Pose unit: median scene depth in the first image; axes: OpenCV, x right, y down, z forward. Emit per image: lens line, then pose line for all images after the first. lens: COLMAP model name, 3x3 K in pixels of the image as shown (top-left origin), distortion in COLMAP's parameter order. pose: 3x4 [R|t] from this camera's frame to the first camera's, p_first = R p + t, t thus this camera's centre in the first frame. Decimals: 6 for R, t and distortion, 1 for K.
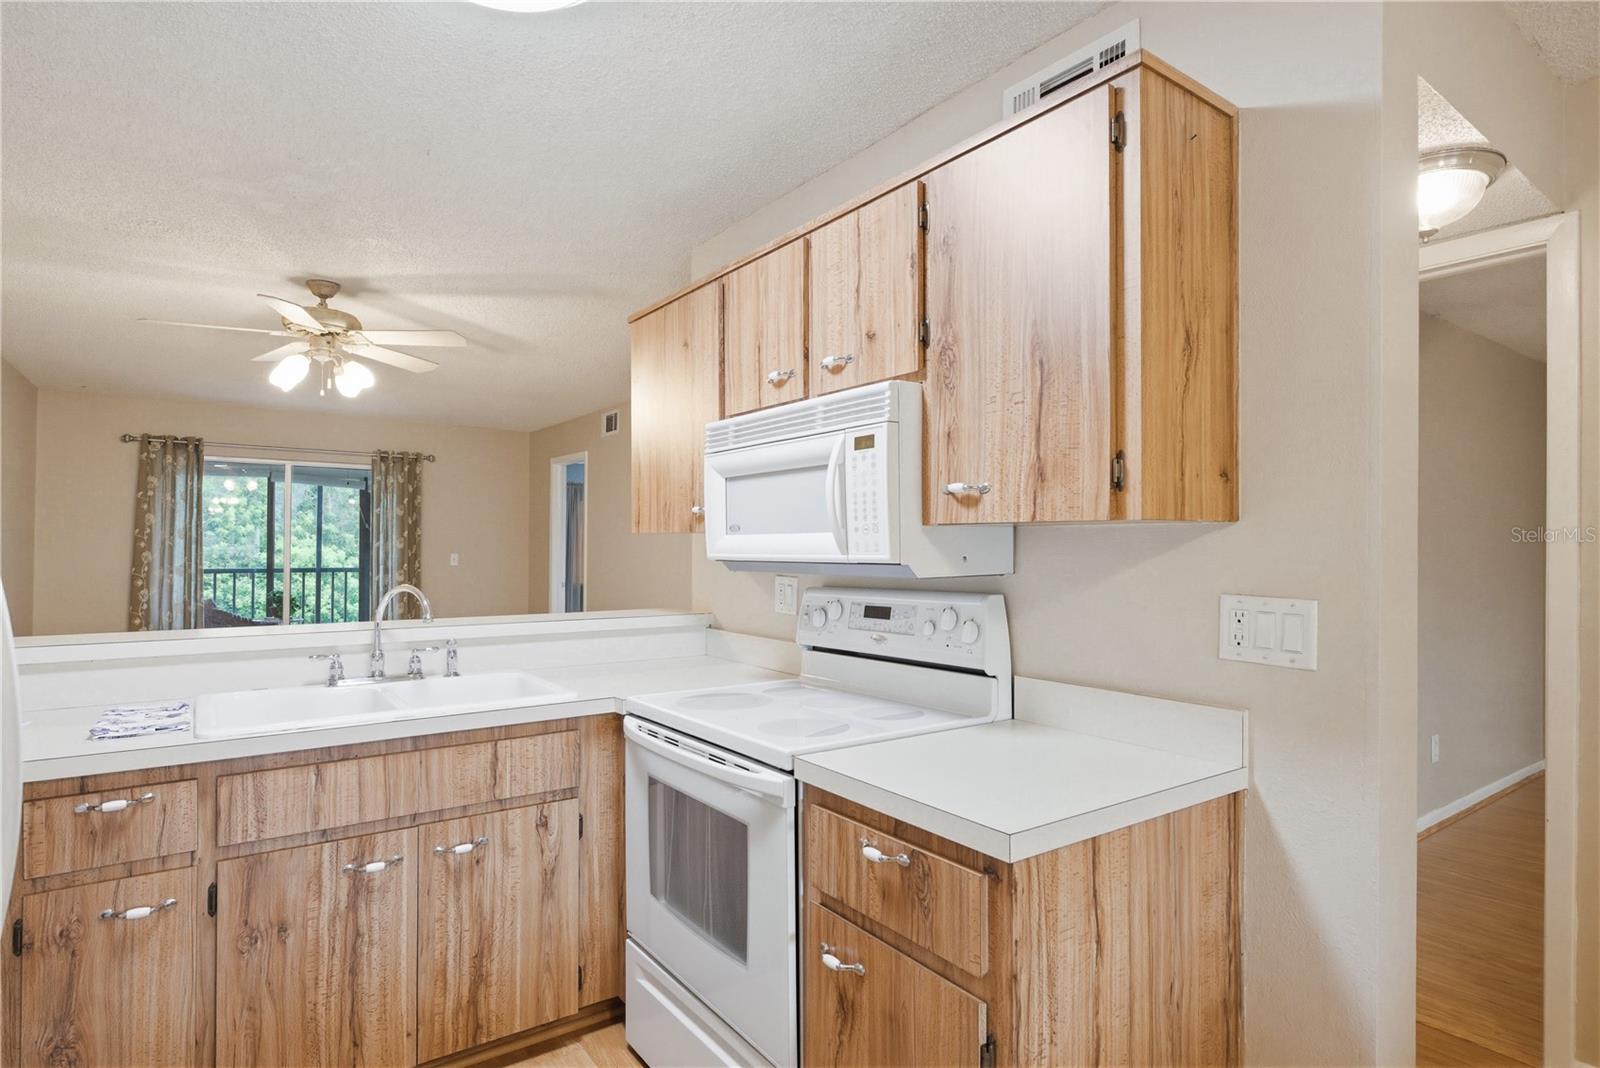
lens RADIAL K [[842.3, 0, 789.7], [0, 842.3, 535.1], [0, 0, 1]] dist [-0.000858, 0.000656]
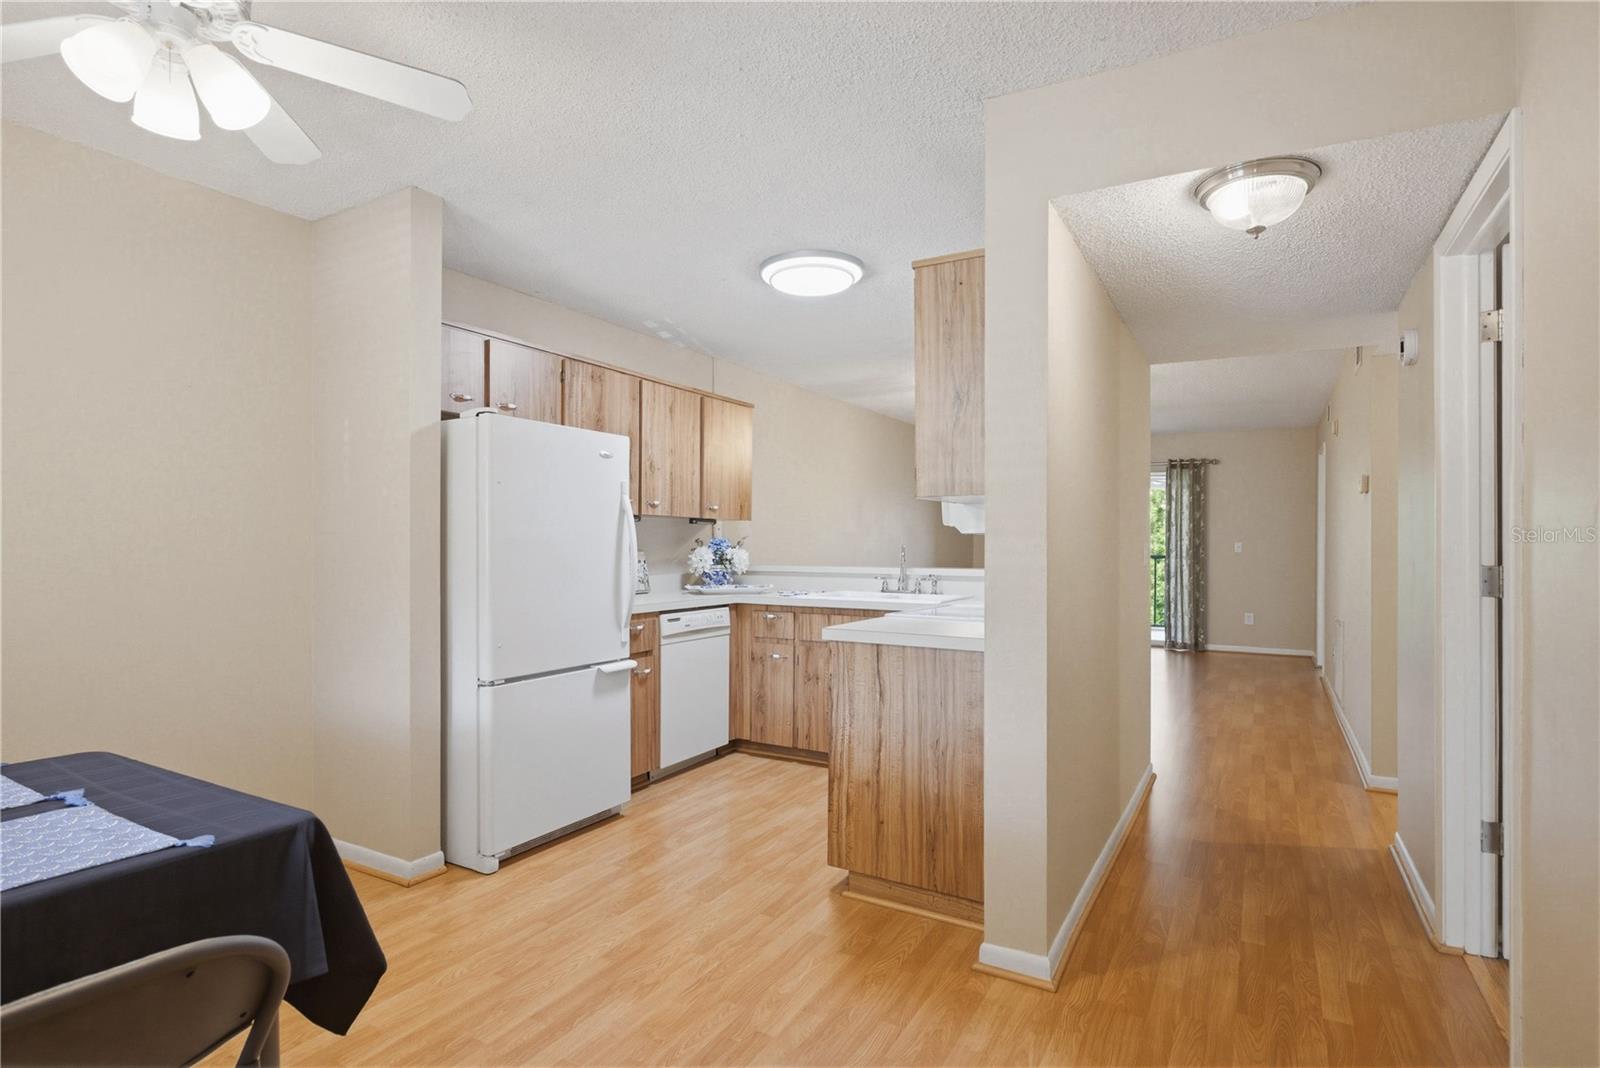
lens RADIAL K [[809.7, 0, 787.0], [0, 809.7, 539.7], [0, 0, 1]] dist [0.002717, -0.003109]
pose [[0.402431, -0.005483, -0.915434, 1.341521], [0.008927, 0.999958, -0.002065, 0.054796], [0.915407, -0.007341, 0.402463, -0.033725]]
